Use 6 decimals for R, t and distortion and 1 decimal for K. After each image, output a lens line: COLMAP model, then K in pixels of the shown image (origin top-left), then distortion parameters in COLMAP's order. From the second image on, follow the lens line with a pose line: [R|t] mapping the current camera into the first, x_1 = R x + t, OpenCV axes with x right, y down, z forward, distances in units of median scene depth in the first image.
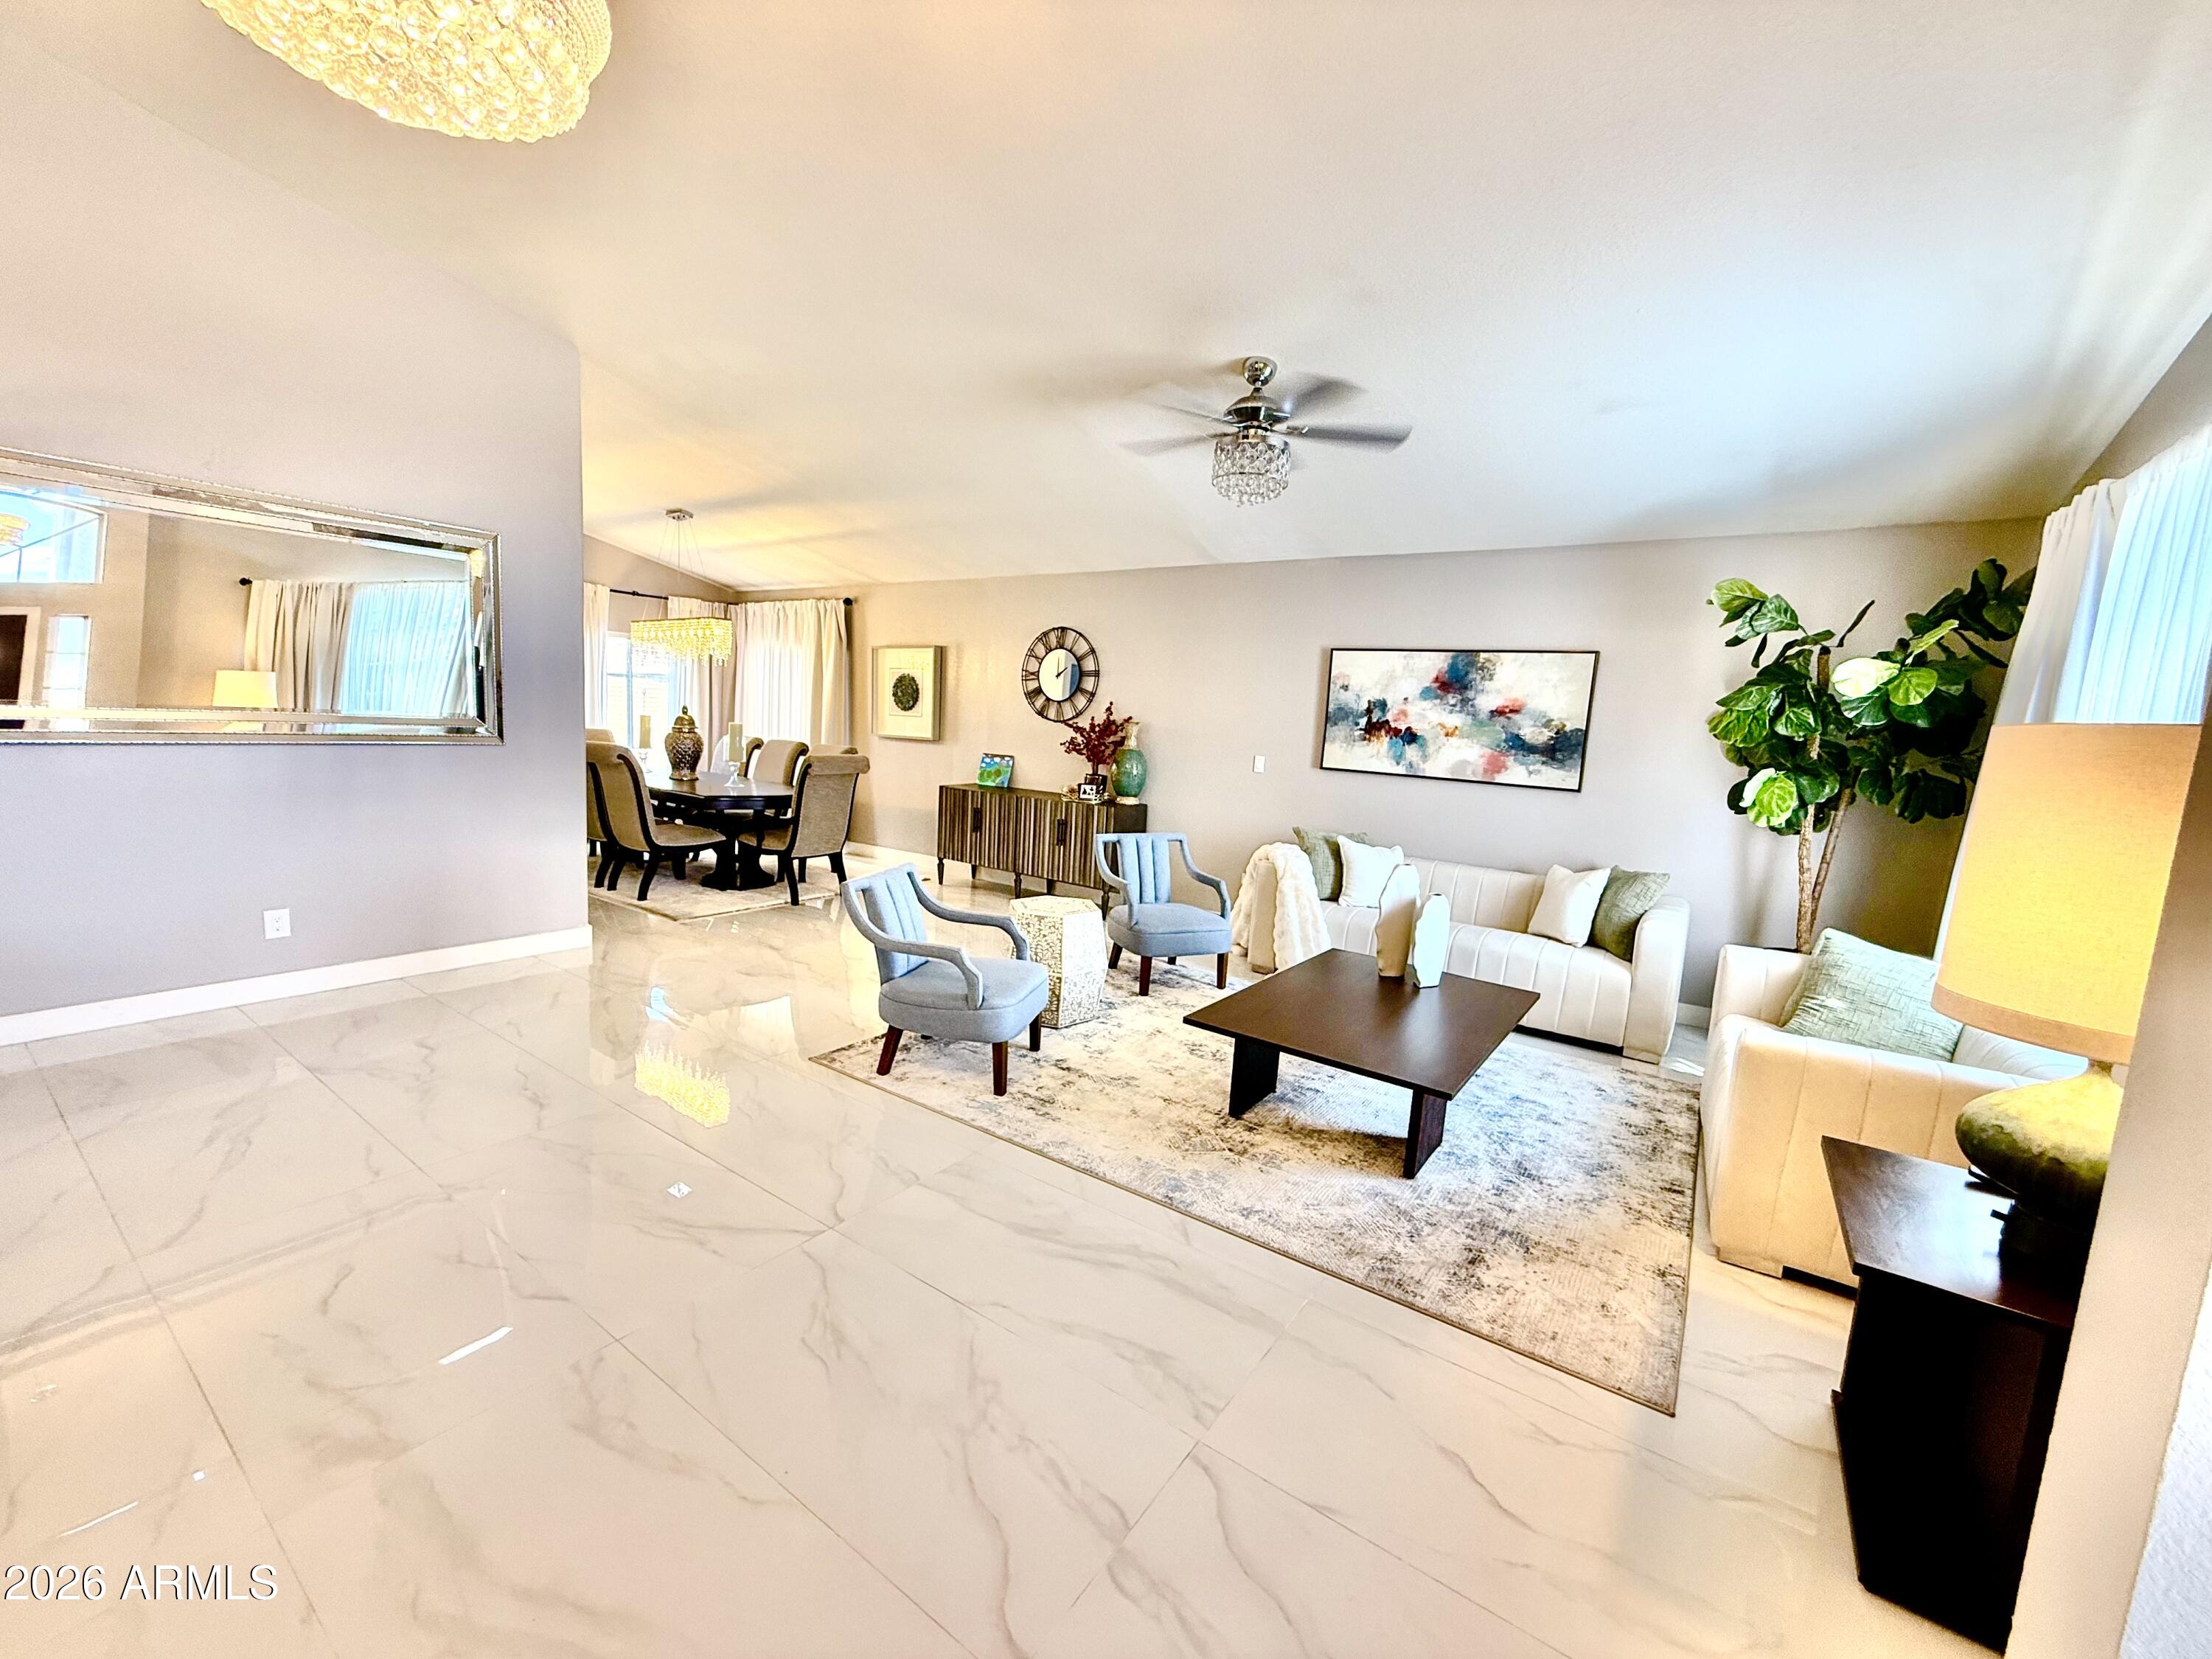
lens RADIAL K [[887.6, 0, 1101.8], [0, 887.6, 832.1], [0, 0, 1]] dist [0.000813, 0.000405]
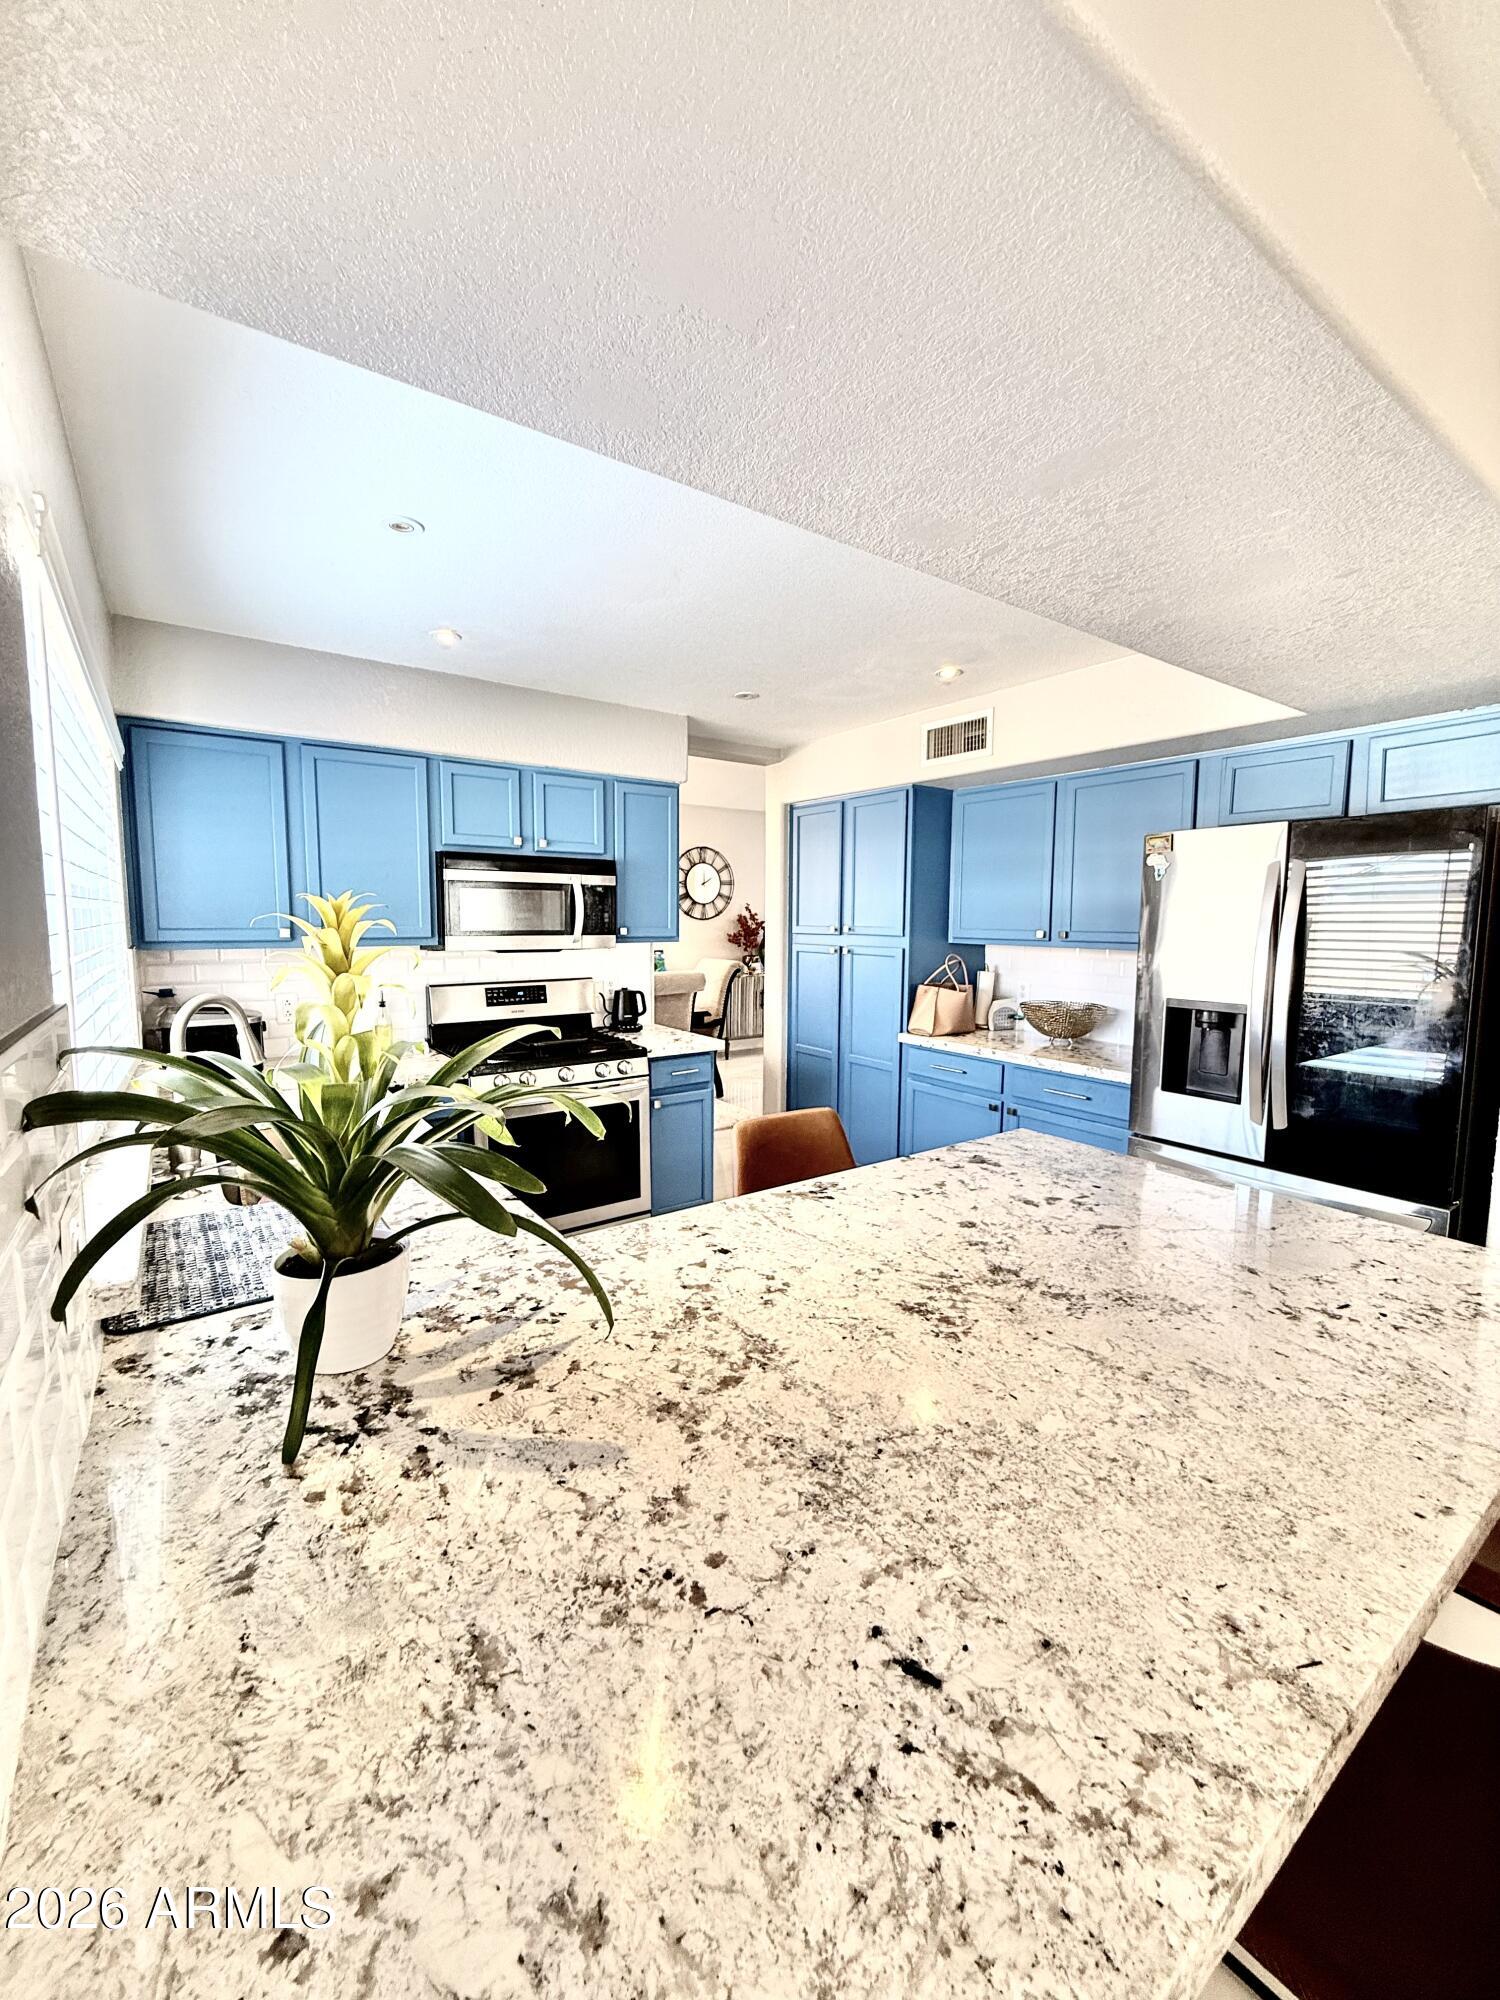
lens RADIAL K [[802.5, 0, 748.4], [0, 802.5, 998.7], [0, 0, 1]] dist [0.000813, 0.000405]
pose [[0.327975, -0.148303, 0.932973, -1.609732], [0.134609, 0.984860, 0.109231, -0.184589], [-0.935047, 0.089761, 0.342972, 0.780506]]
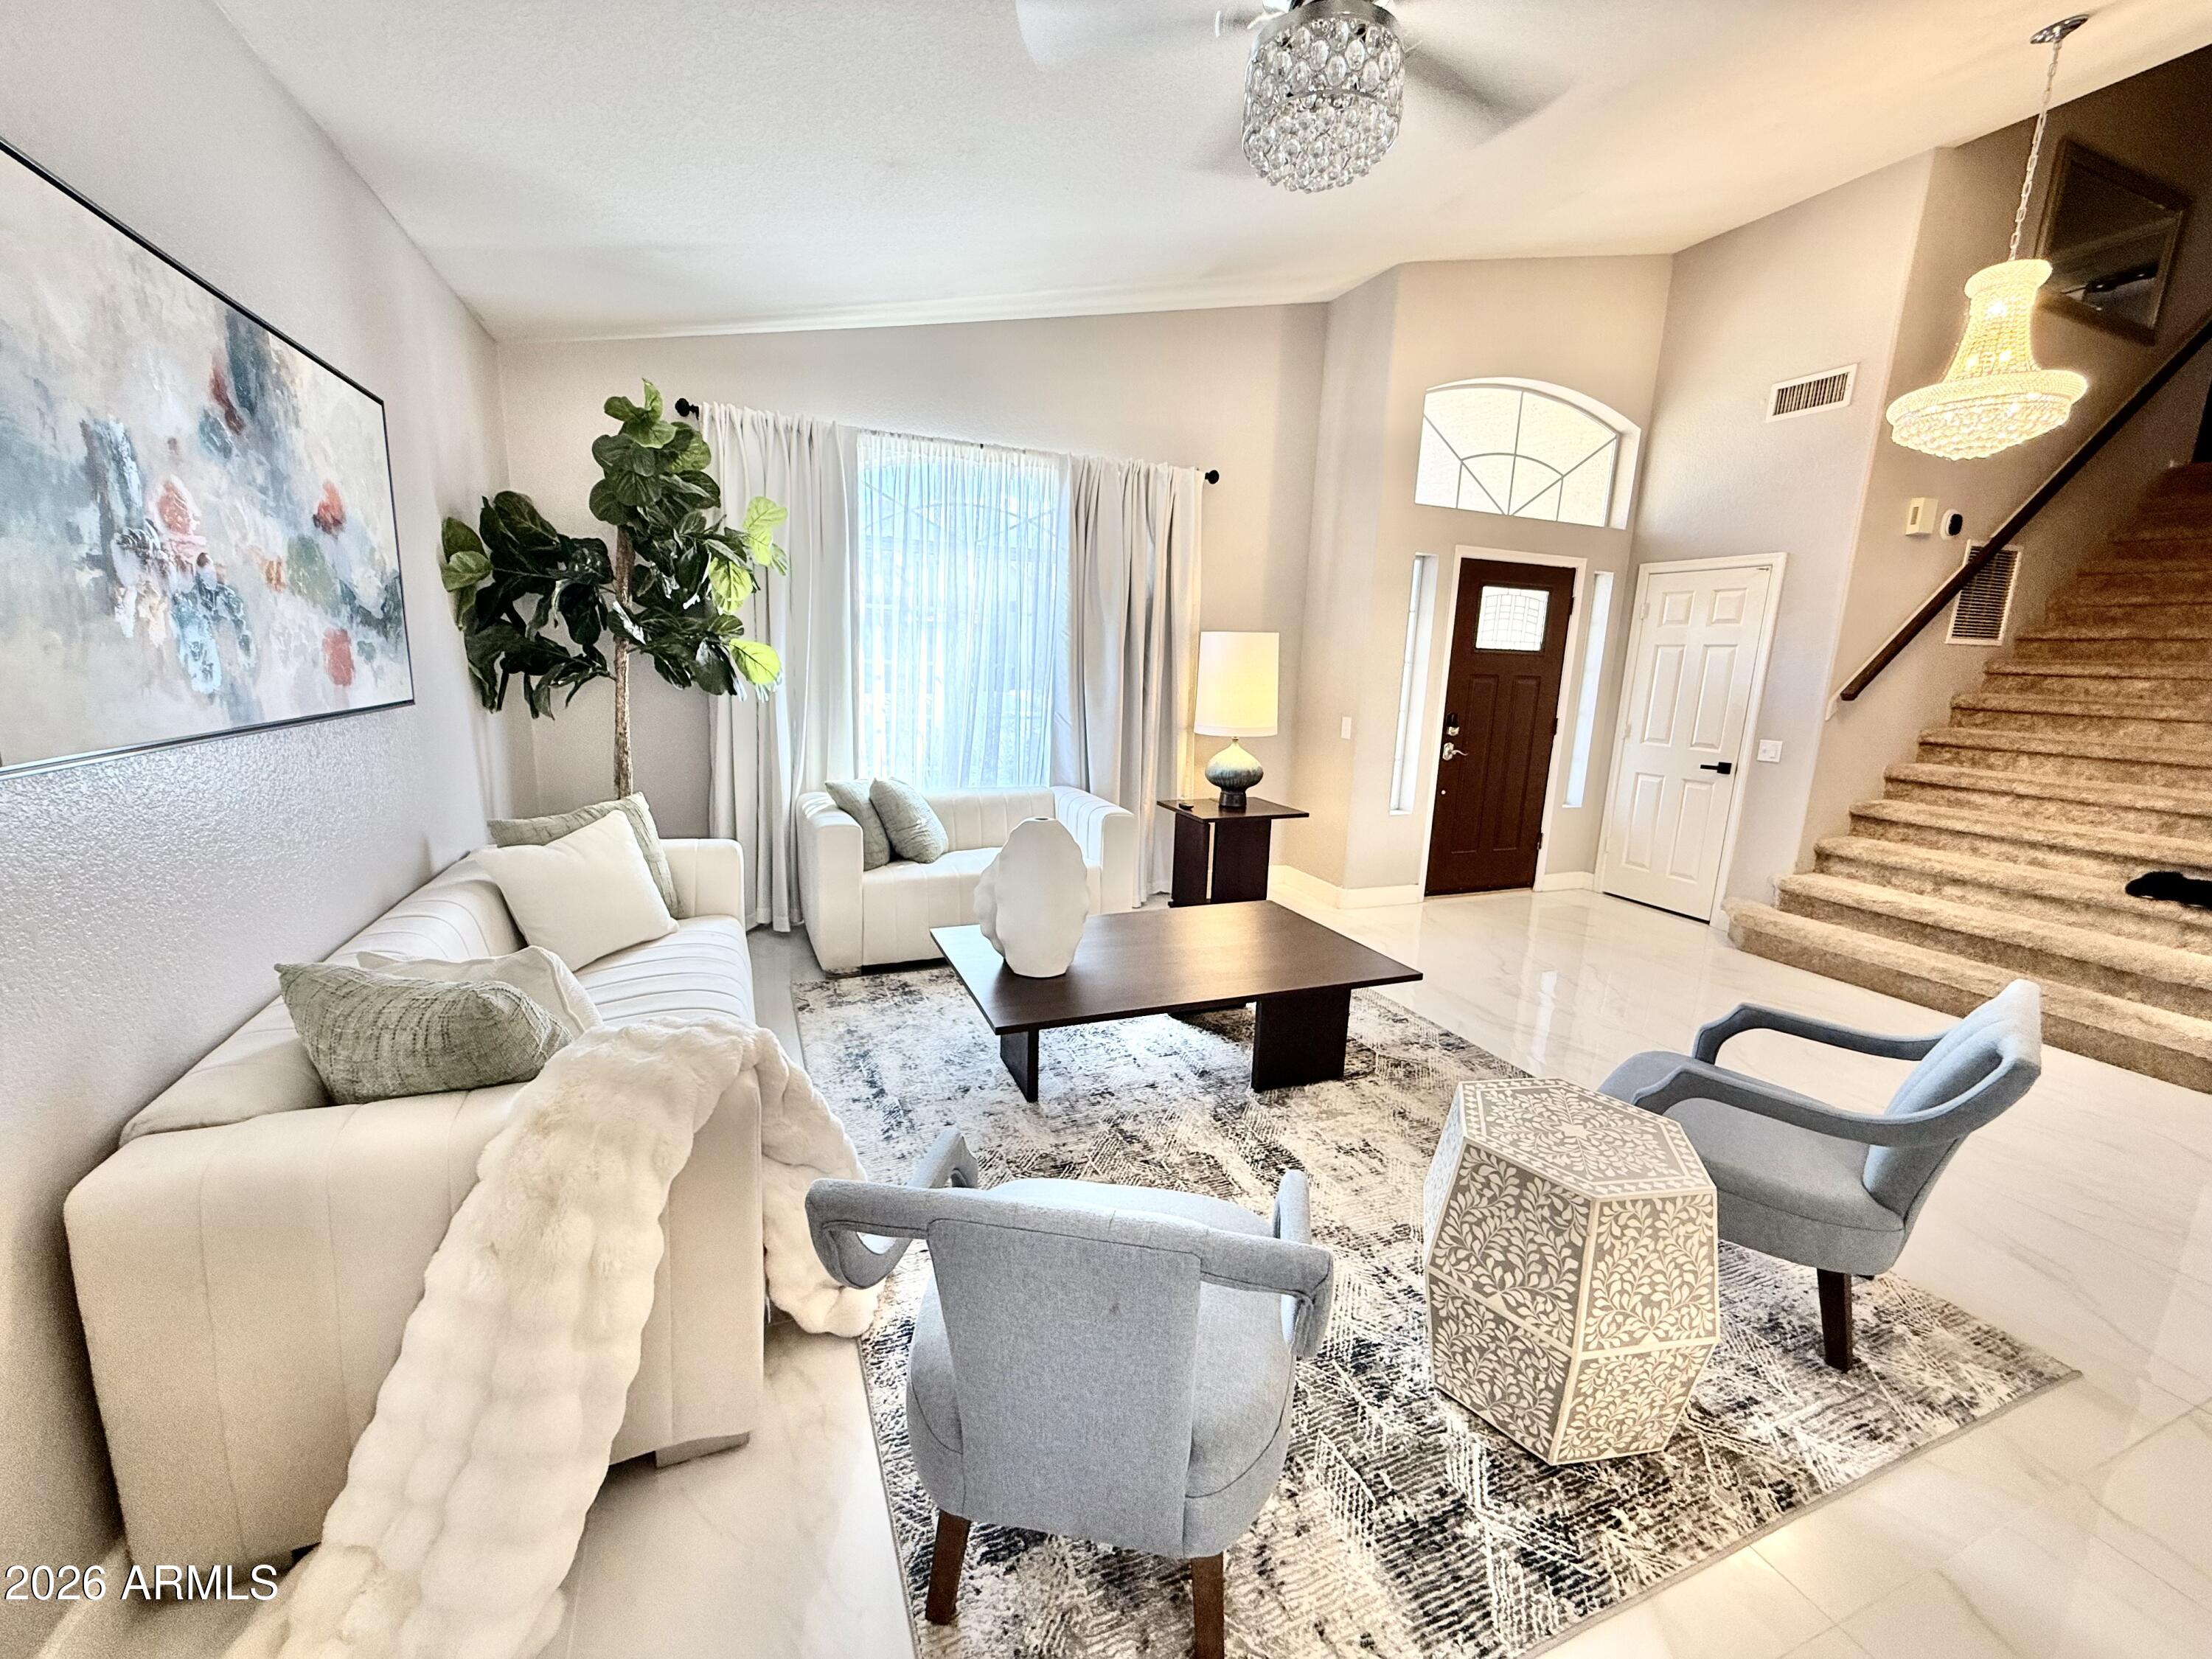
lens RADIAL K [[887.6, 0, 1103.5], [0, 887.6, 826.0], [0, 0, 1]] dist [0.000813, 0.000405]
pose [[-0.838023, -0.190099, 0.511448, -0.044896], [-0.017488, 0.946222, 0.323045, -0.145680], [-0.545354, 0.261775, -0.796281, 1.194571]]
